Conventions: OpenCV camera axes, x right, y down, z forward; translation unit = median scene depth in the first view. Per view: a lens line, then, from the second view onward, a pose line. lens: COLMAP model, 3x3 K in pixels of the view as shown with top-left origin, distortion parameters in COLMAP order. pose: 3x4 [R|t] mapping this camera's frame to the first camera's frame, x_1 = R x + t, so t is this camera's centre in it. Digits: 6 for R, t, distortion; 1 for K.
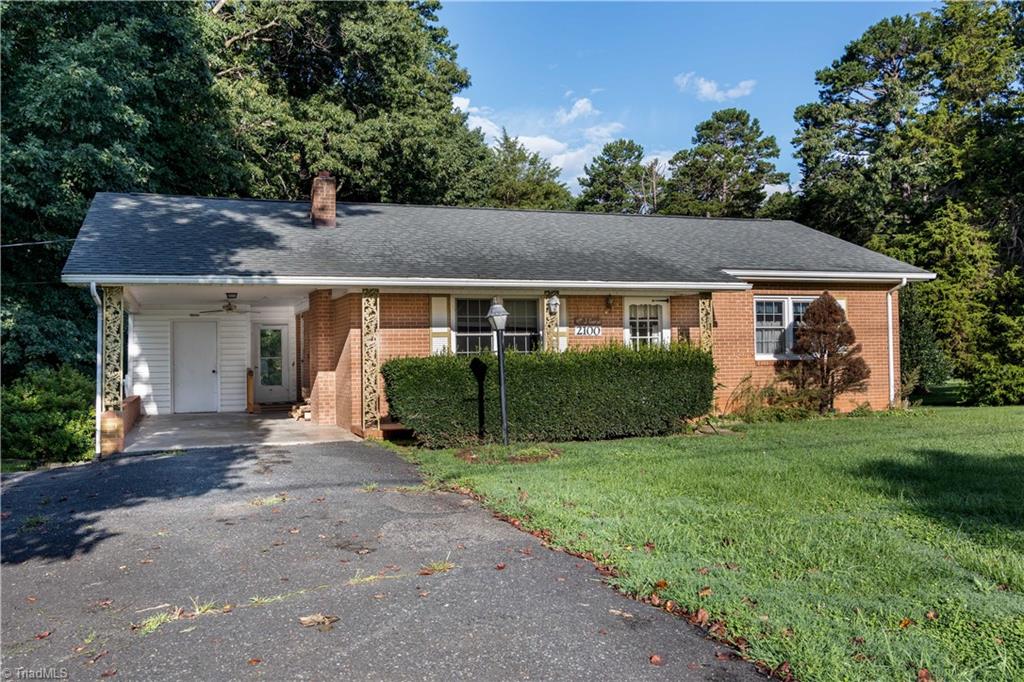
lens RADIAL K [[912.3, 0, 512.0], [0, 912.3, 341.0], [0, 0, 1]] dist [-0.003519, -0.010889]
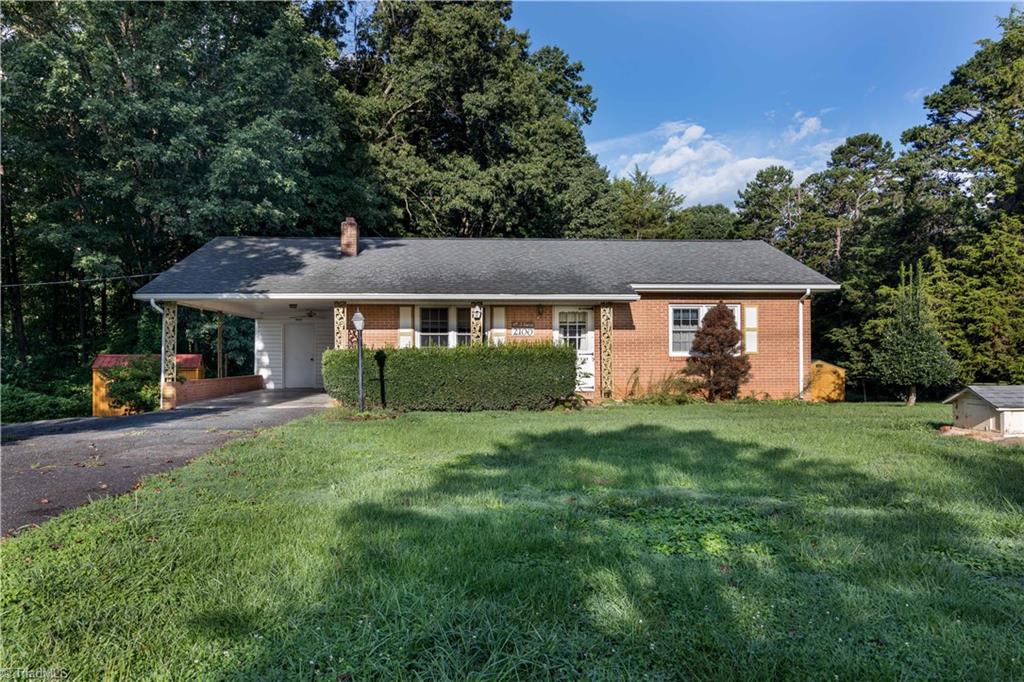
lens RADIAL K [[773.4, 0, 512.0], [0, 773.4, 341.0], [0, 0, 1]] dist [-0.003530, -0.002074]
pose [[0.960498, 0.007614, -0.278181, 0.272533], [-0.008056, 0.999967, -0.000447, 0.001890], [0.278169, 0.002670, 0.960529, -0.055436]]
